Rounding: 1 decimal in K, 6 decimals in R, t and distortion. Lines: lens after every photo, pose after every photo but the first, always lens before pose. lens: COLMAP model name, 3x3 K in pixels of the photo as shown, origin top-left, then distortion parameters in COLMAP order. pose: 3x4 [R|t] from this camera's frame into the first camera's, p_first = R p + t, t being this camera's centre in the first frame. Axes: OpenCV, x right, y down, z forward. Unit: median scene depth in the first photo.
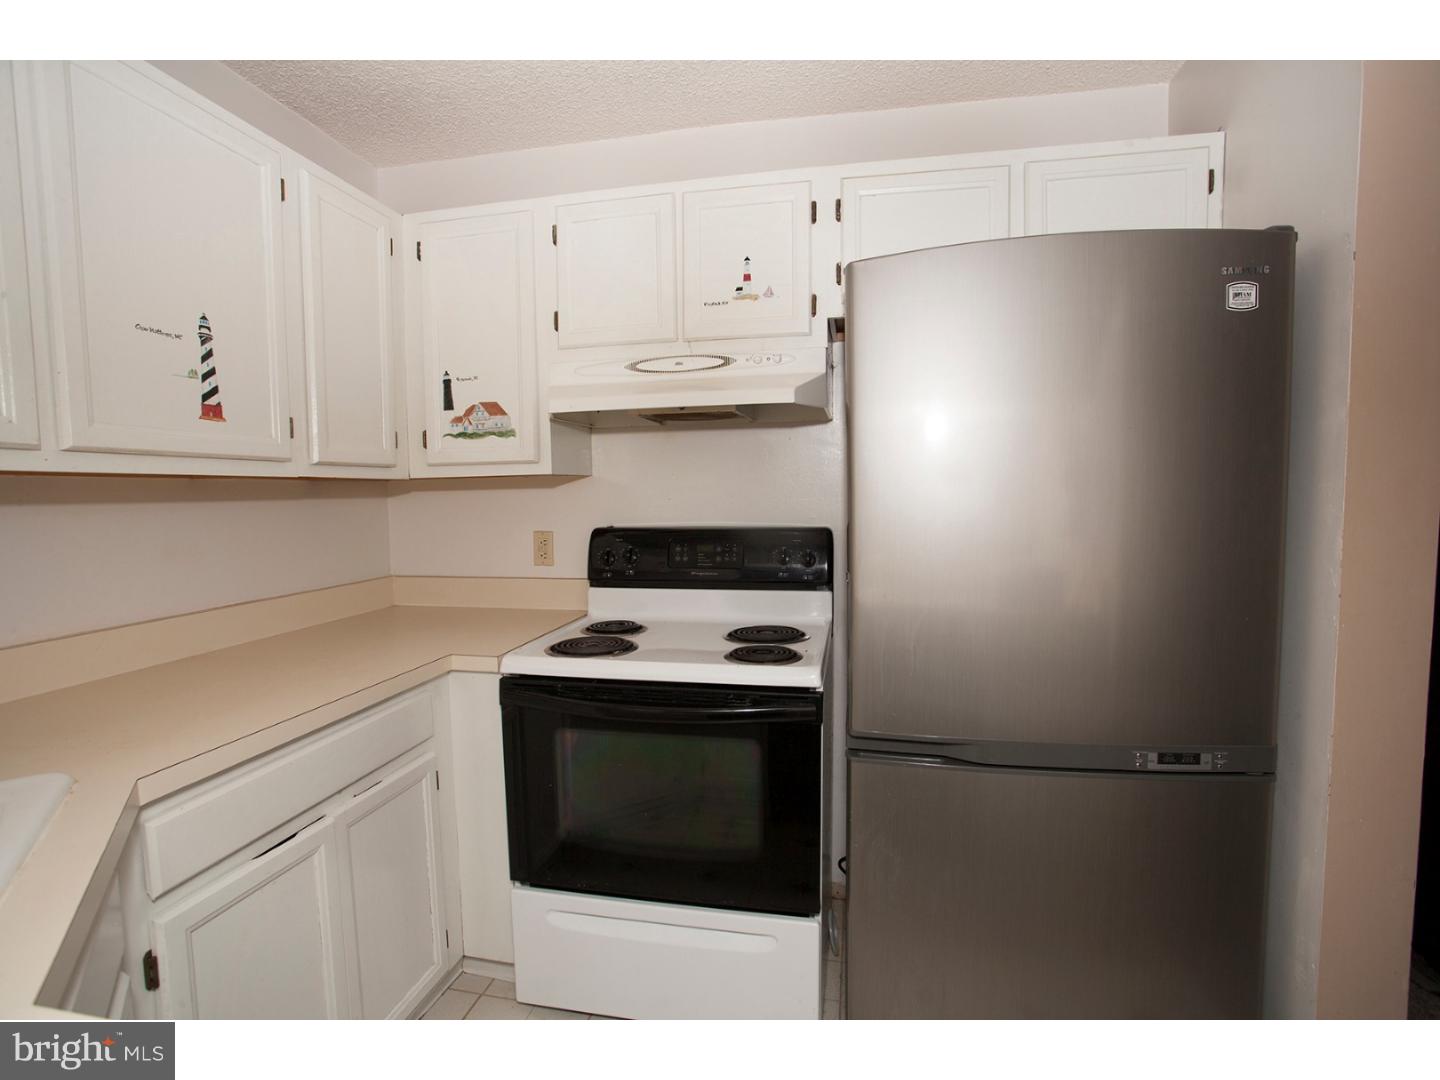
lens RADIAL K [[703.3, 0, 717.1], [0, 703.3, 542.0], [0, 0, 1]] dist [-0.080476, 0.043336]
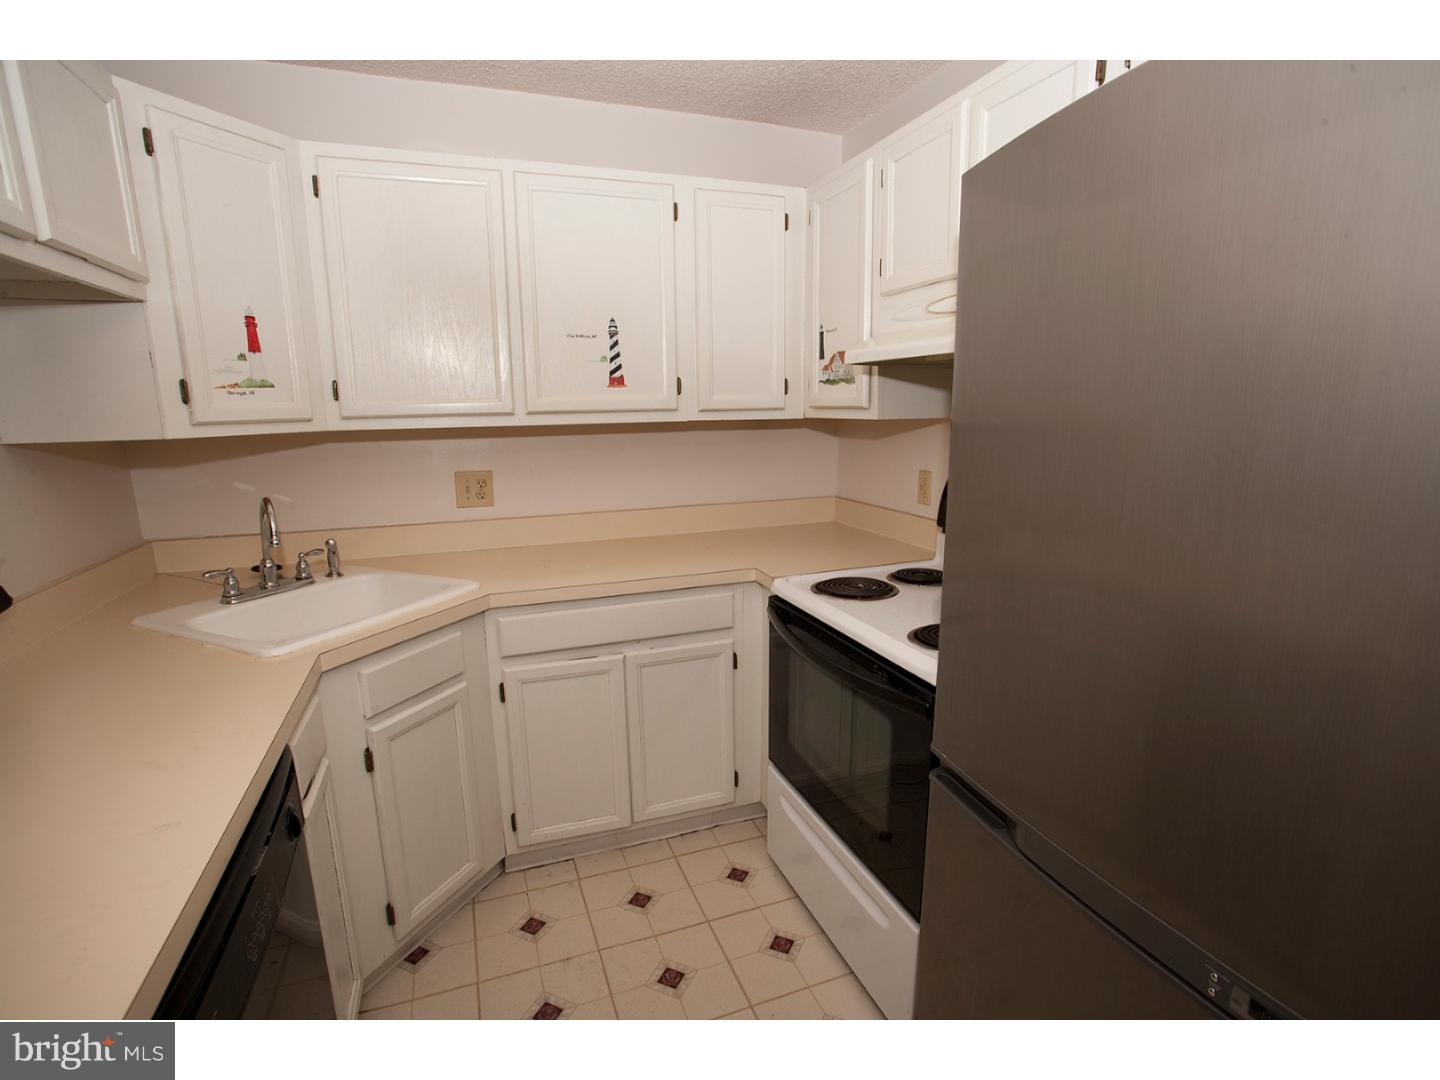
lens RADIAL K [[719.7, 0, 720.0], [0, 719.7, 540.0], [0, 0, 1]] dist [-0.085976, -0.000160]
pose [[0.527748, 0.165797, -0.833063, 0.693760], [-0.054067, 0.985333, 0.161850, -0.099910], [0.847679, -0.040375, 0.528971, 0.290814]]
